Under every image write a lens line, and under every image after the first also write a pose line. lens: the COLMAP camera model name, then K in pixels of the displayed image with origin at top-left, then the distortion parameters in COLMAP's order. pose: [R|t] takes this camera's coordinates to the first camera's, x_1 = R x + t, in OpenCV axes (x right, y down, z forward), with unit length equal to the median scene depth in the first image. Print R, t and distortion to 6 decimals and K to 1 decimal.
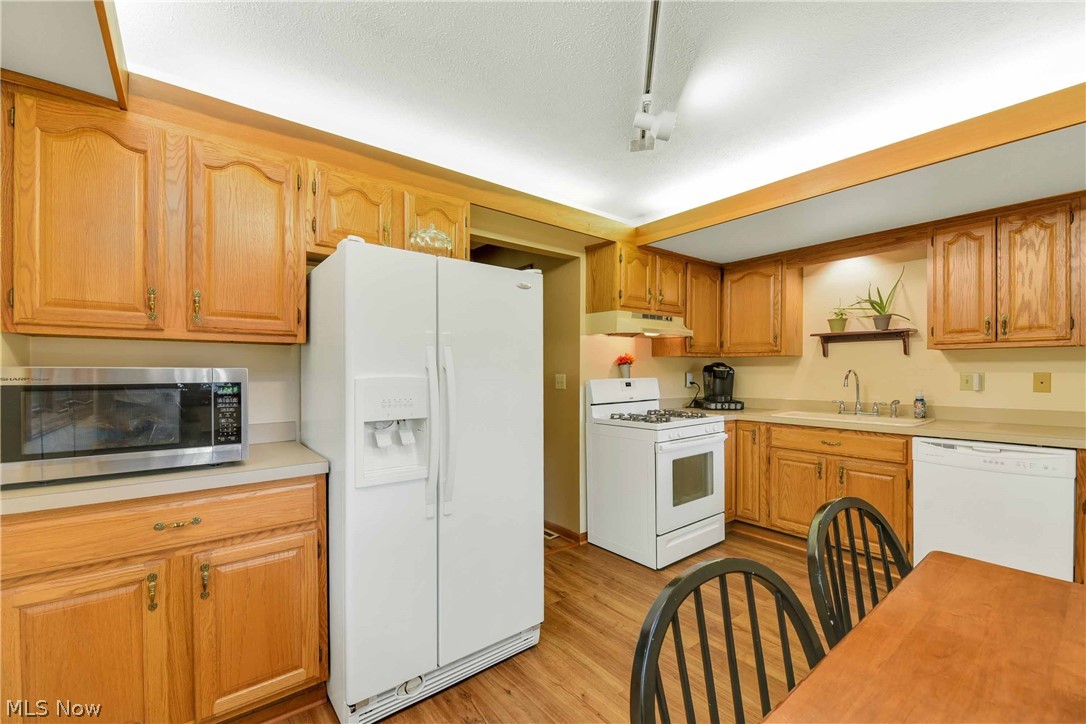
lens RADIAL K [[443.1, 0, 539.9], [0, 443.1, 369.5], [0, 0, 1]] dist [-0.007726, -0.000145]
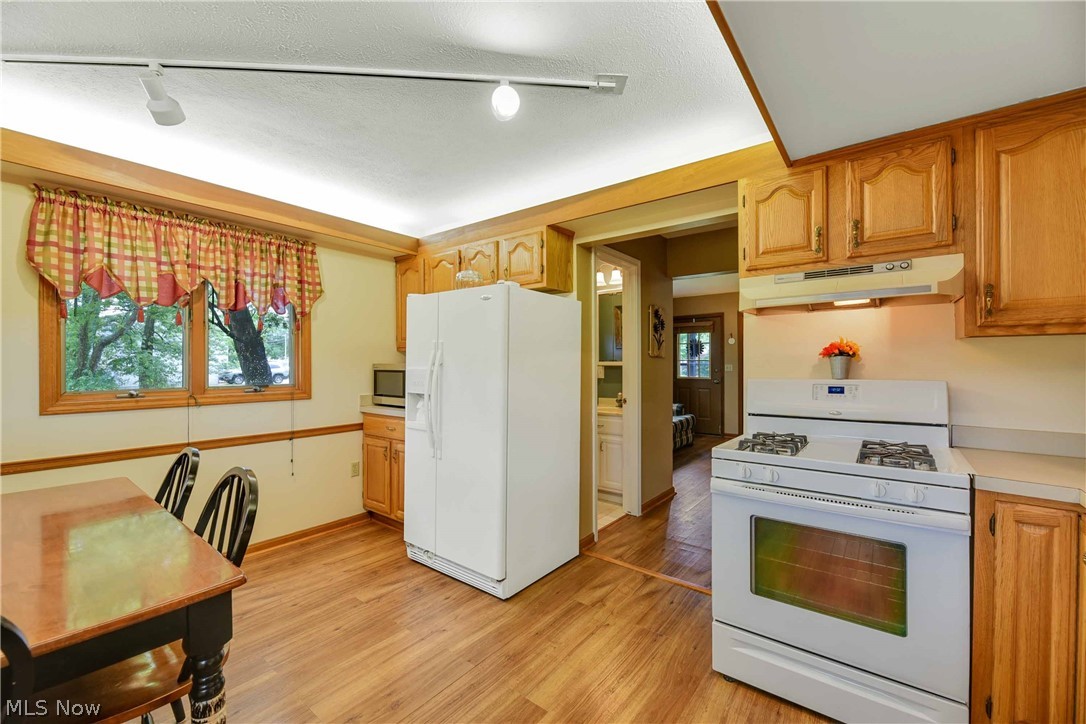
lens RADIAL K [[436.7, 0, 546.5], [0, 436.7, 360.4], [0, 0, 1]] dist [-0.006576, -0.000391]
pose [[0.255599, -0.003081, -0.966778, 0.991448], [0.001495, 0.999995, -0.002792, -0.007806], [0.966782, -0.000732, 0.255602, 0.708861]]
